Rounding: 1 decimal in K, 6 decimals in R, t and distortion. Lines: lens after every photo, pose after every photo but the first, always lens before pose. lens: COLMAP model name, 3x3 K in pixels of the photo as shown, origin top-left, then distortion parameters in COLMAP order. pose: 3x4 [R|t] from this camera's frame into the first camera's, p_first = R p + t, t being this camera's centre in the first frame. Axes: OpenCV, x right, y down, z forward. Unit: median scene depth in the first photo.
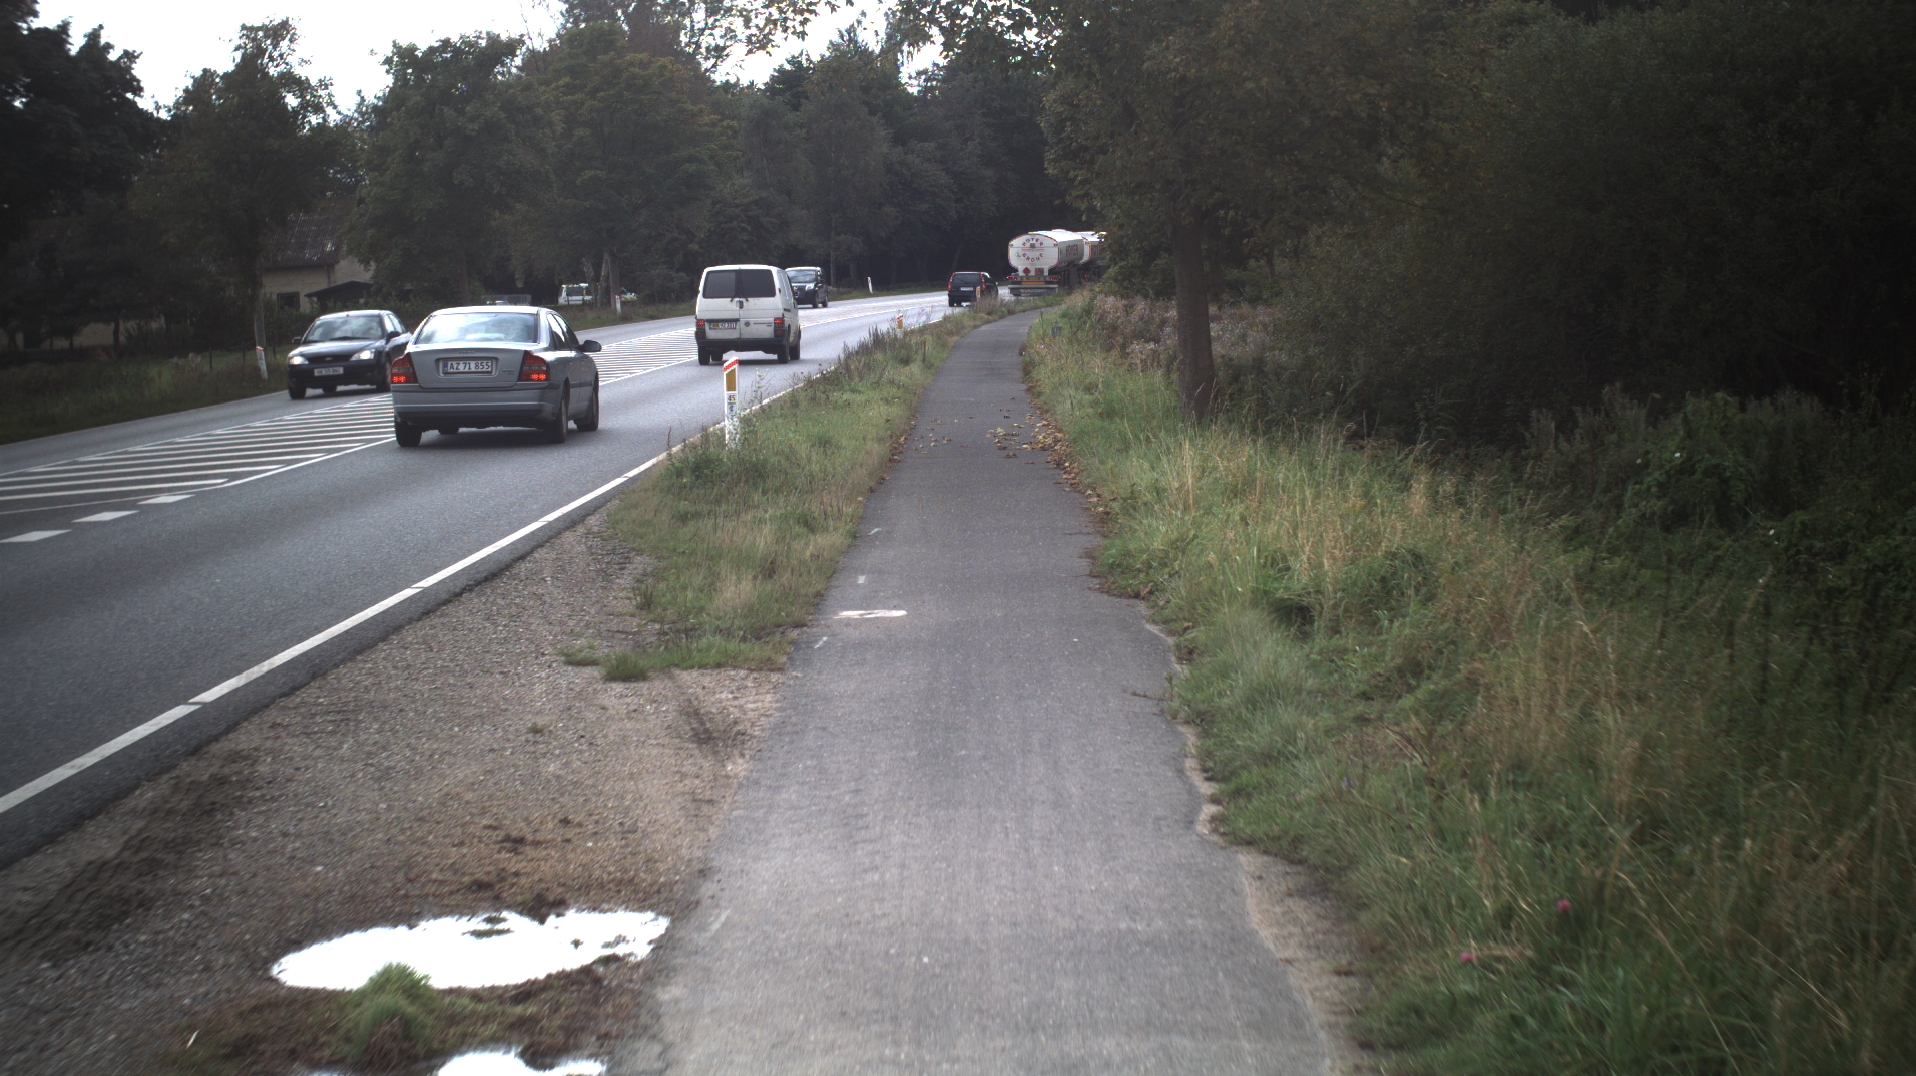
lens RADIAL K [[3287.5, 0, 954.4], [0, 3287.5, 533.9], [0, 0, 1]] dist [-0.239693, 0.000000]
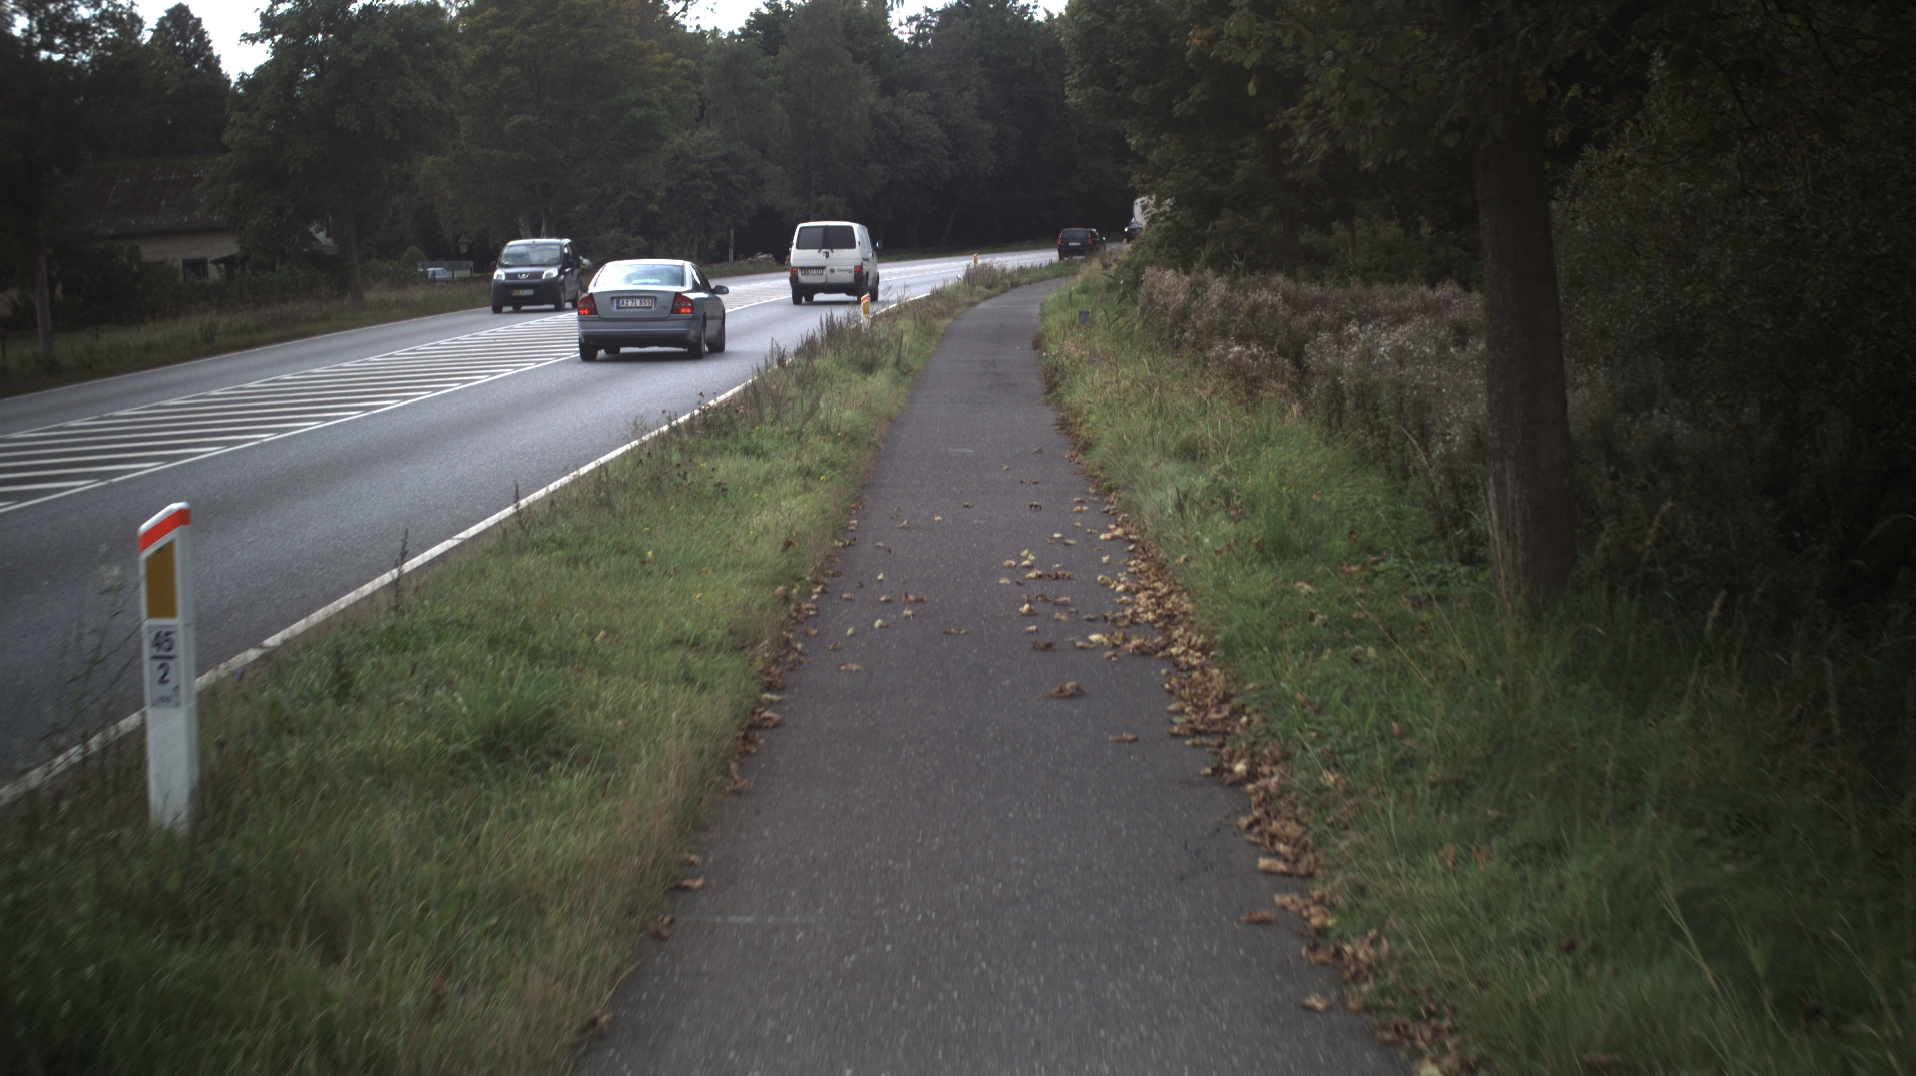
lens RADIAL K [[3287.5, 0, 963.2], [0, 3287.5, 550.1], [0, 0, 1]] dist [-0.239693, 0.000000]
pose [[0.999984, 0.003381, 0.004443, 0.001524], [-0.003448, 0.999879, 0.015169, -0.026541], [-0.004391, -0.015184, 0.999875, 0.346717]]
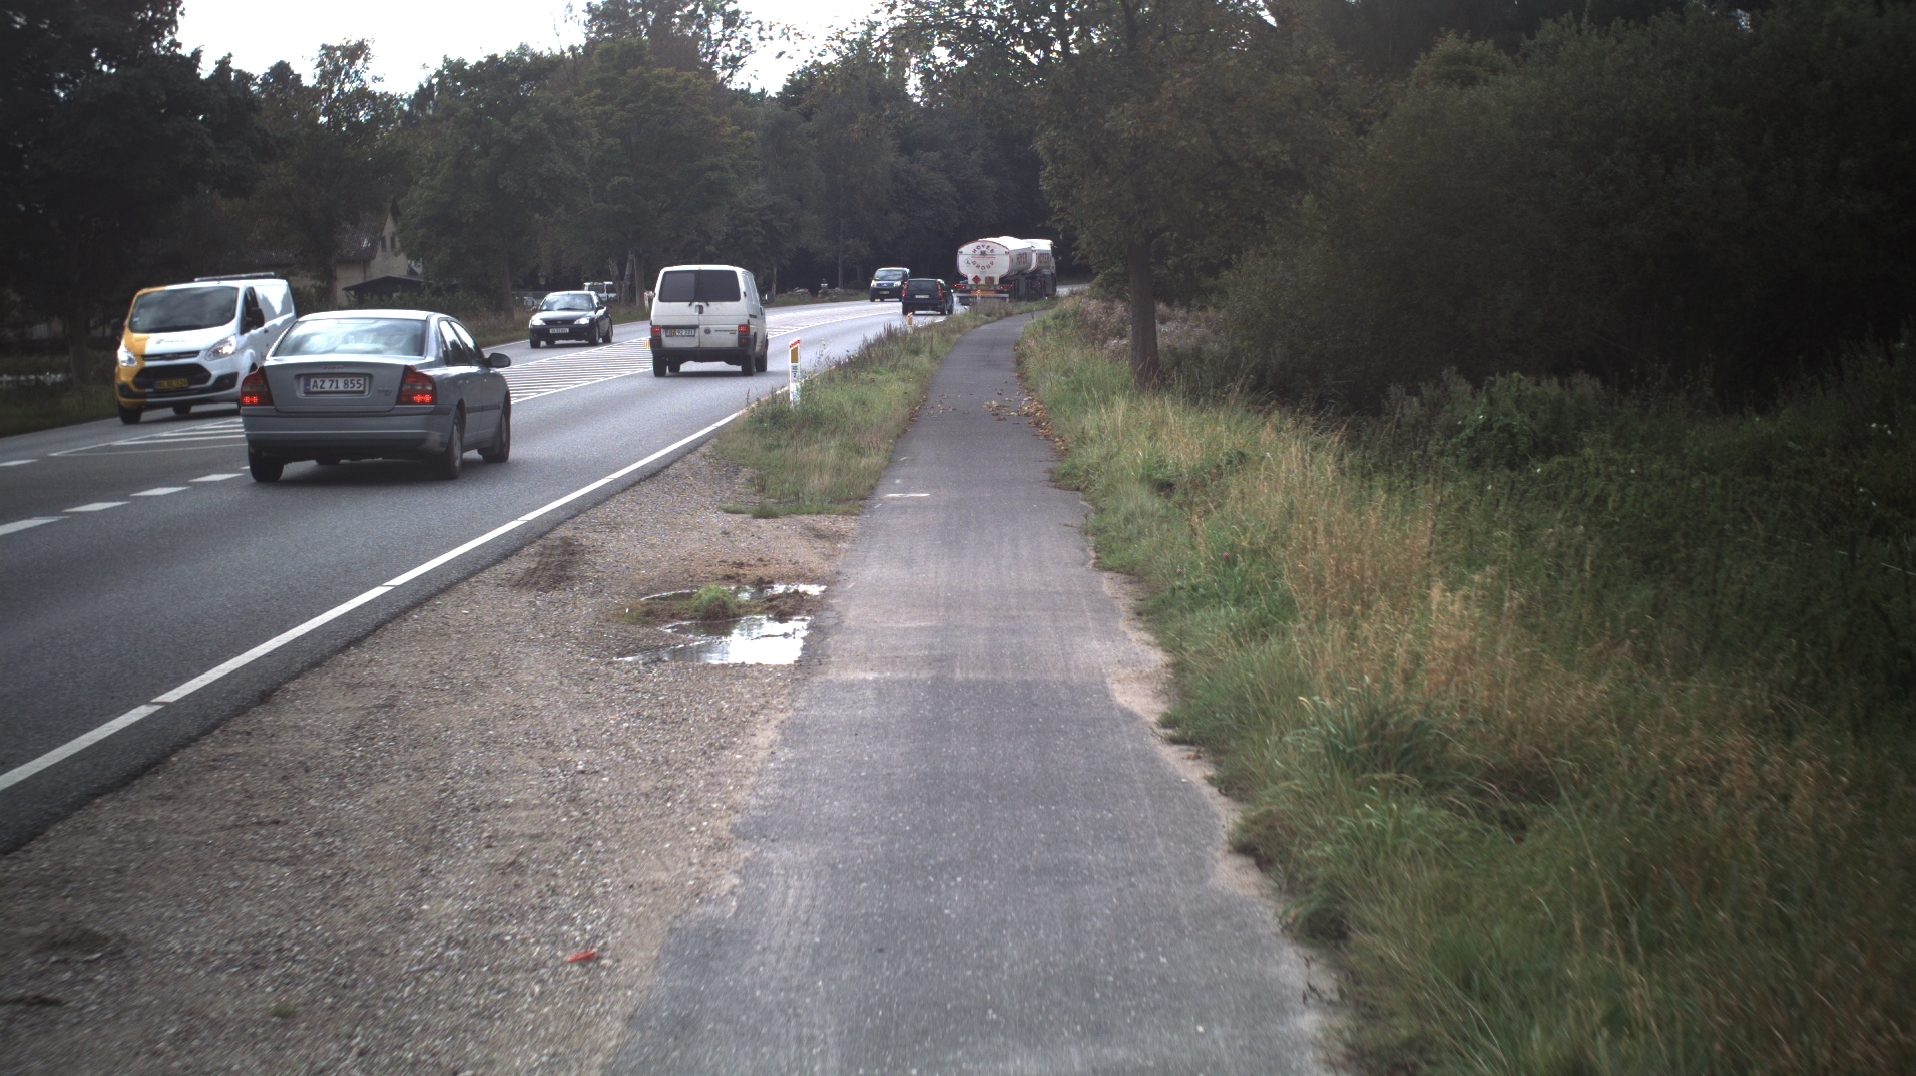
lens RADIAL K [[3287.5, 0, 962.0], [0, 3287.5, 537.2], [0, 0, 1]] dist [-0.239693, 0.000000]
pose [[0.999889, 0.014524, 0.003211, -0.001159], [-0.014524, 0.999895, -0.000088, 0.013437], [-0.003211, 0.000042, 0.999995, -0.173475]]
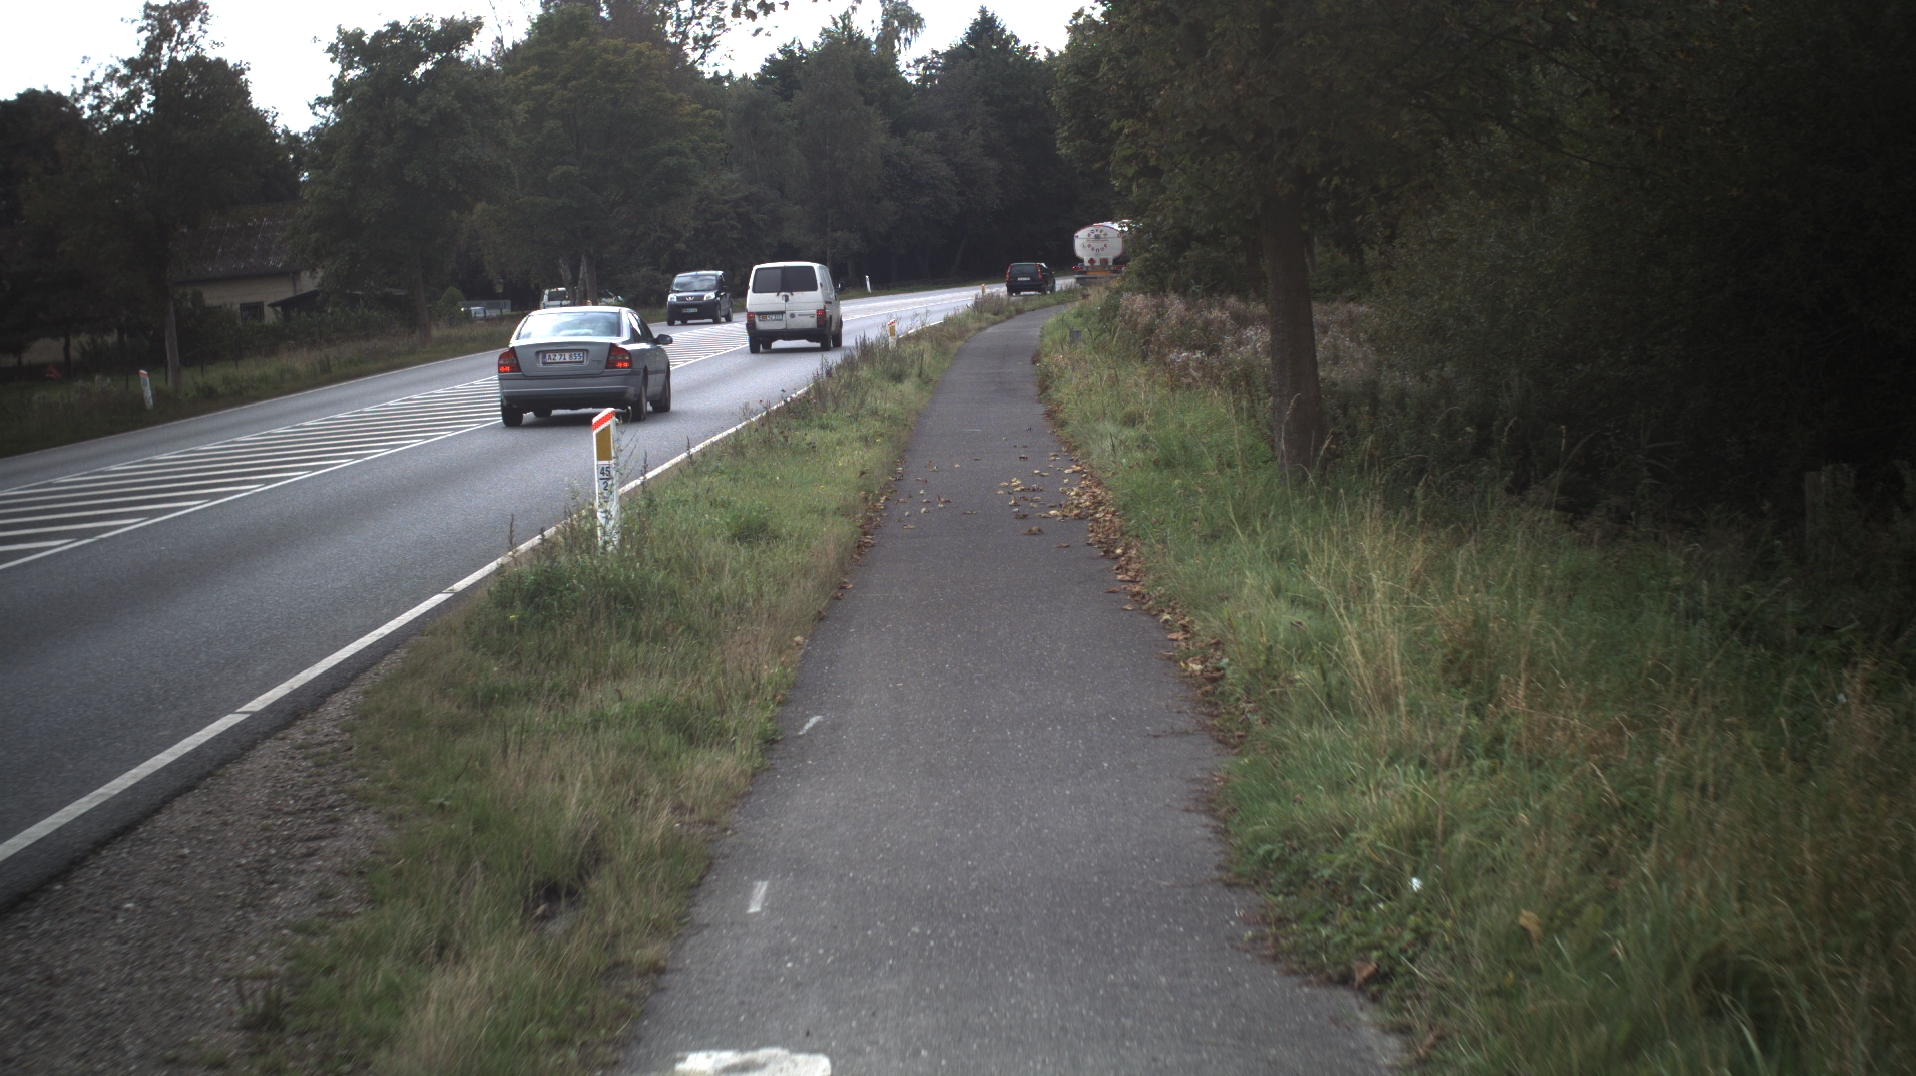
lens RADIAL K [[3287.5, 0, 954.0], [0, 3287.5, 532.7], [0, 0, 1]] dist [-0.239693, 0.000000]
pose [[0.999857, -0.016657, -0.002827, 0.001182], [0.016659, 0.999861, 0.000703, -0.013929], [0.002814, -0.000750, 0.999996, 0.173578]]
